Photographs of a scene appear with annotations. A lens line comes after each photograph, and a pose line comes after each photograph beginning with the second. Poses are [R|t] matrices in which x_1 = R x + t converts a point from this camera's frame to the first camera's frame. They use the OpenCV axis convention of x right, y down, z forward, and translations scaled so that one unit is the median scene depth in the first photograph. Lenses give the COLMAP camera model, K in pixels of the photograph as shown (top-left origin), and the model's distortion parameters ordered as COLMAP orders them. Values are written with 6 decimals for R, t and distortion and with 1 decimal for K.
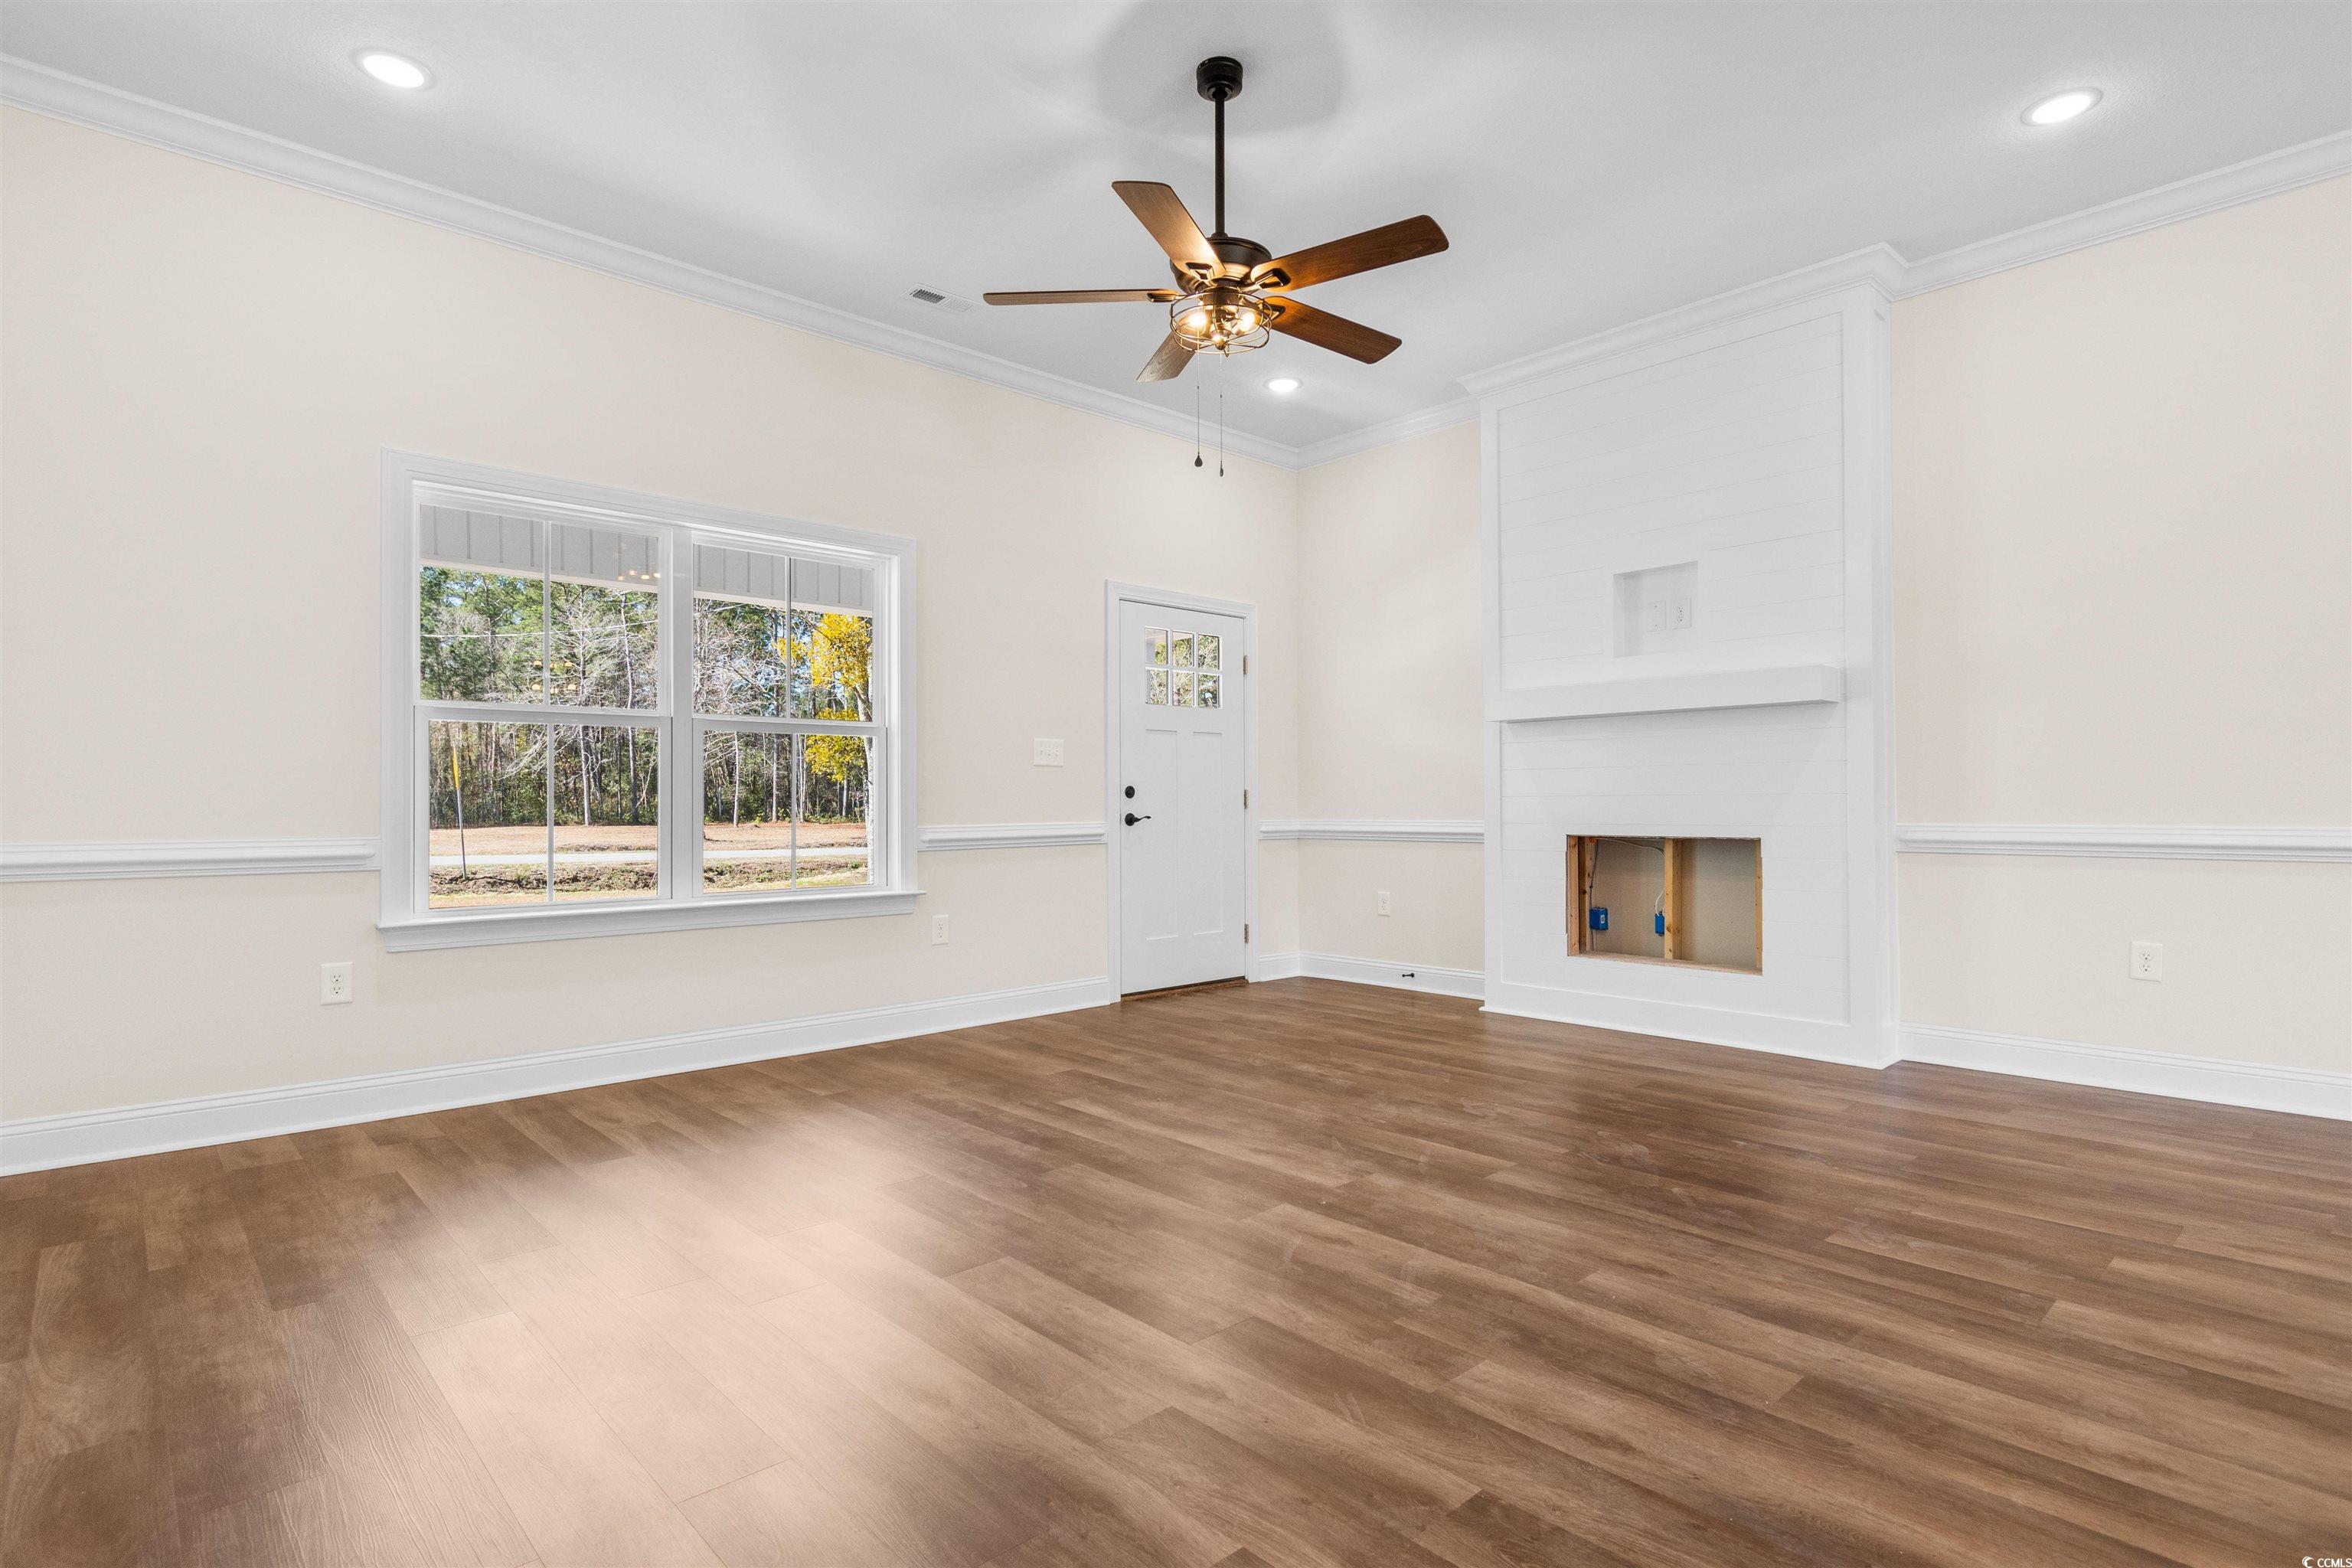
lens RADIAL K [[1151.1, 0, 1178.4], [0, 1151.1, 787.2], [0, 0, 1]] dist [-0.001375, -0.000403]
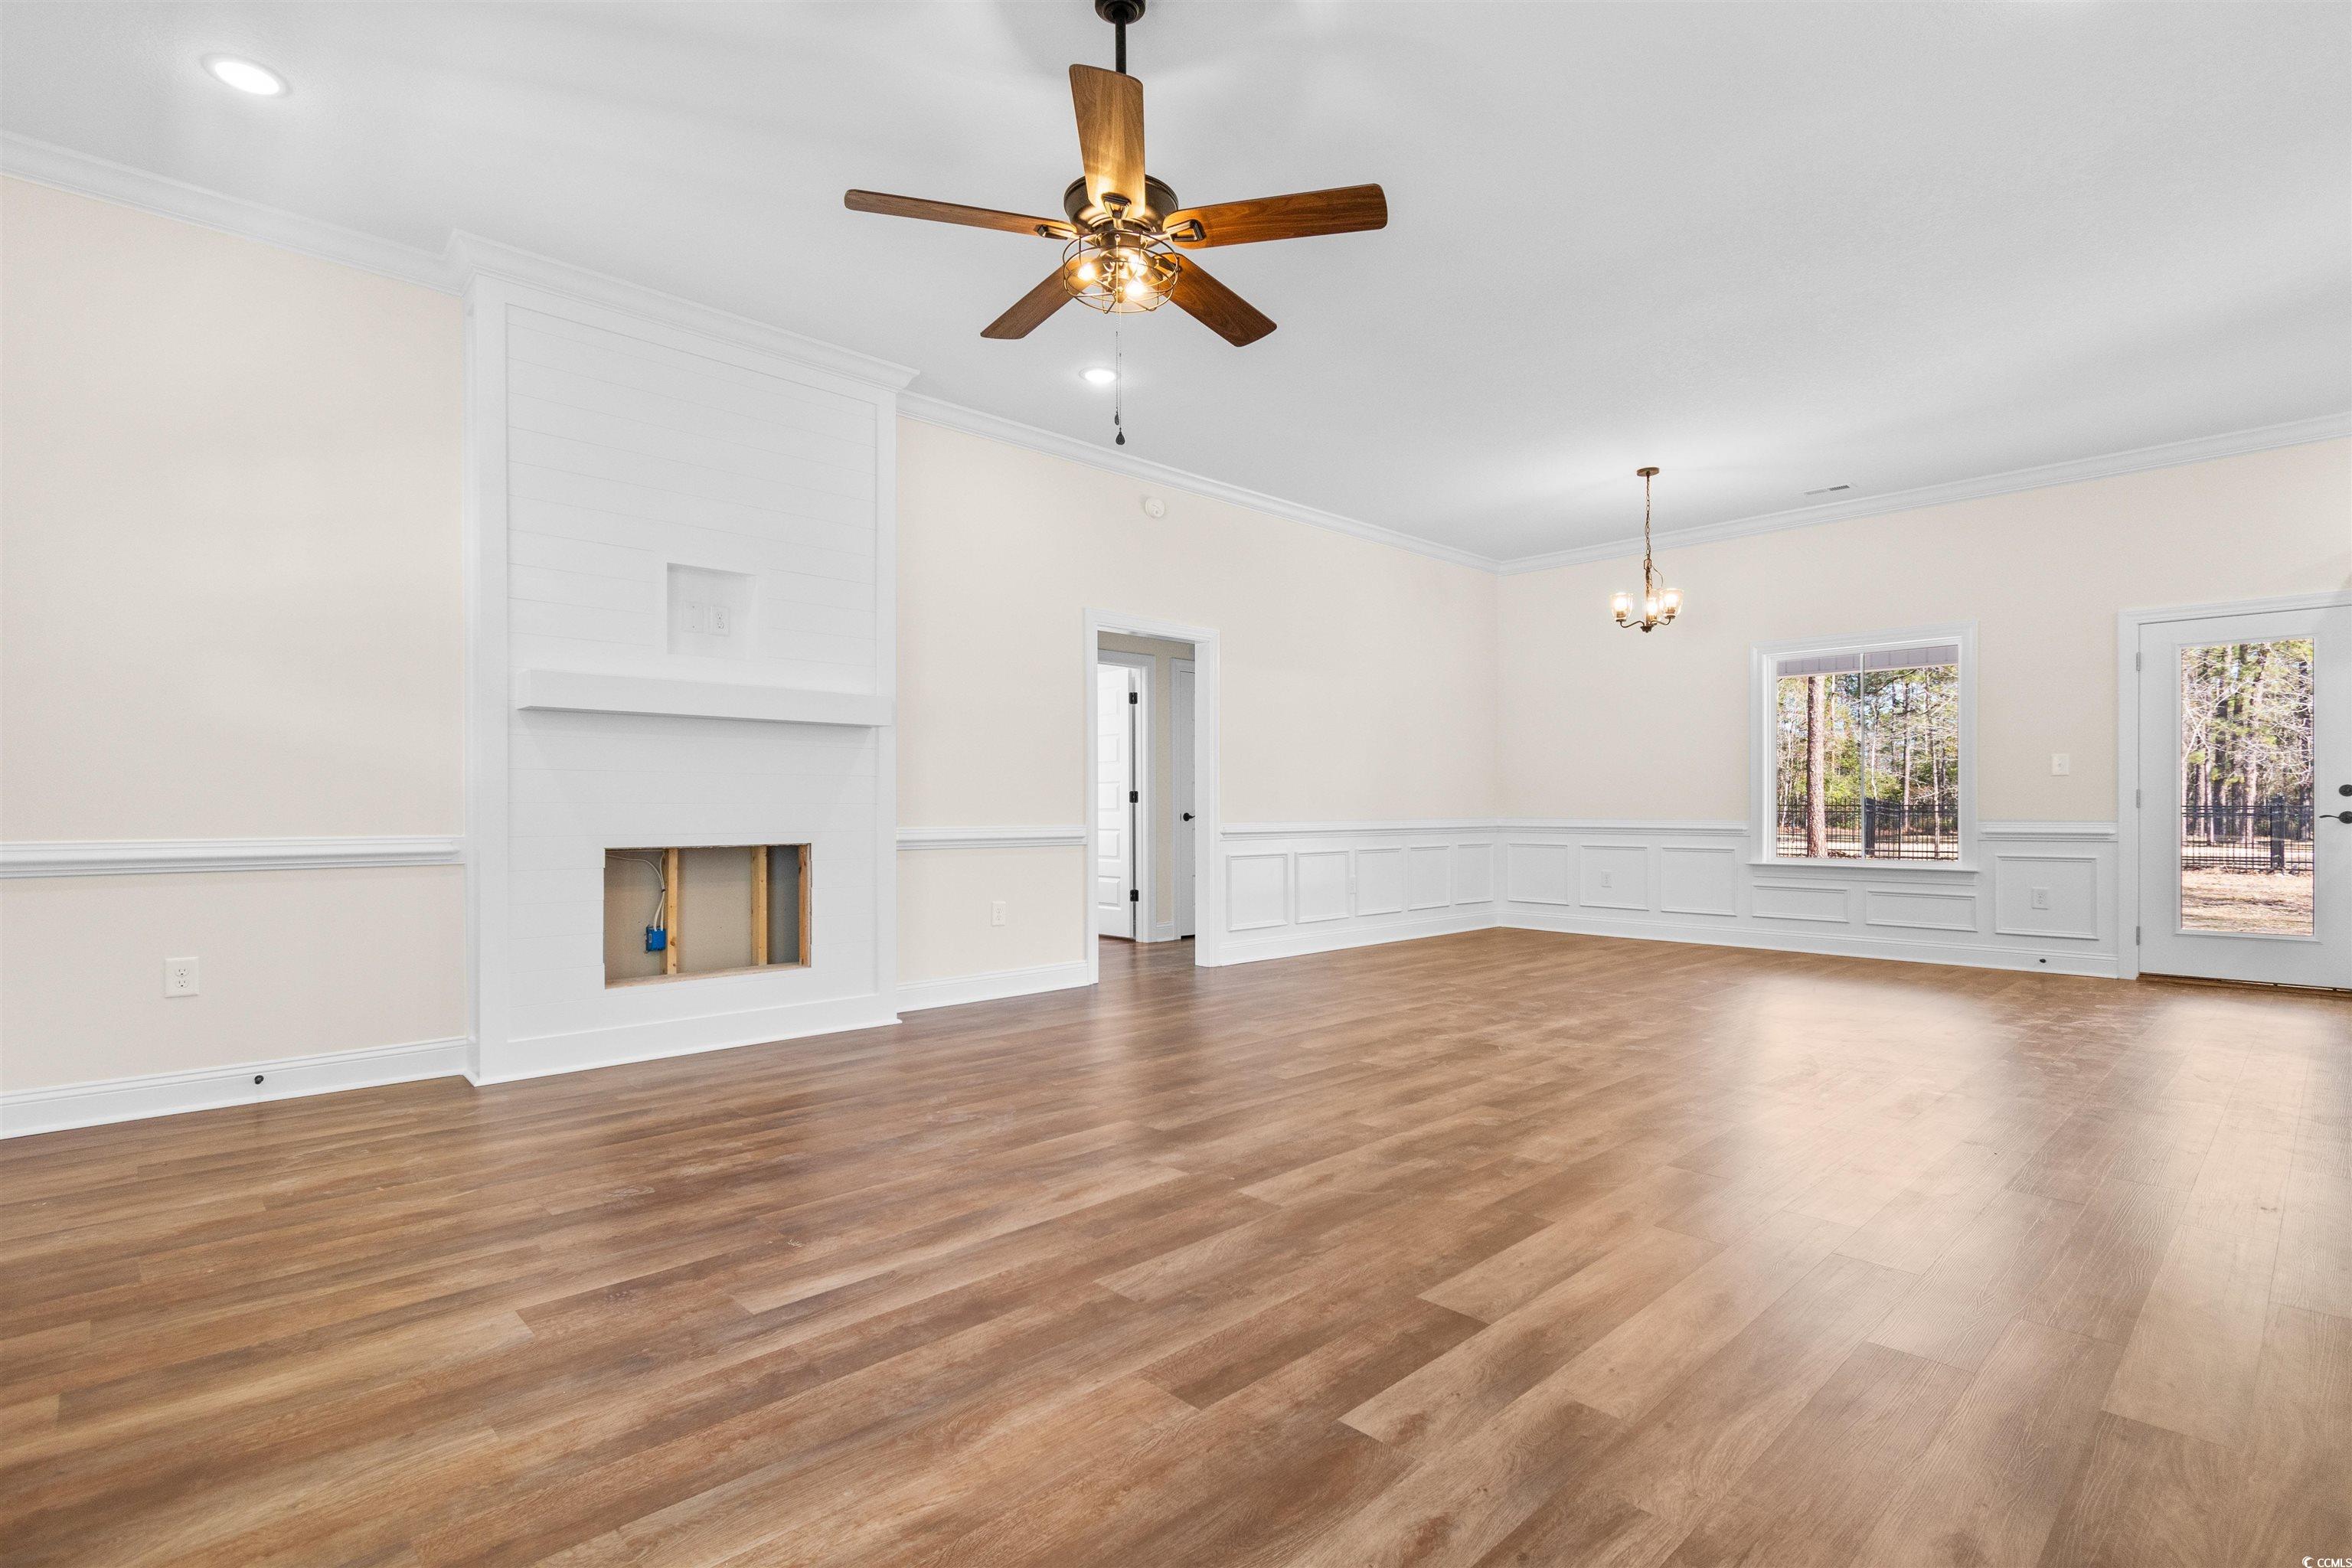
lens RADIAL K [[1124.4, 0, 1178.6], [0, 1124.4, 796.8], [0, 0, 1]] dist [-0.001043, 0.000010]
pose [[-0.011696, 0.014917, 0.999820, -0.738542], [-0.010030, 0.999837, -0.015034, 0.016445], [-0.999881, -0.010204, -0.011544, 0.847121]]
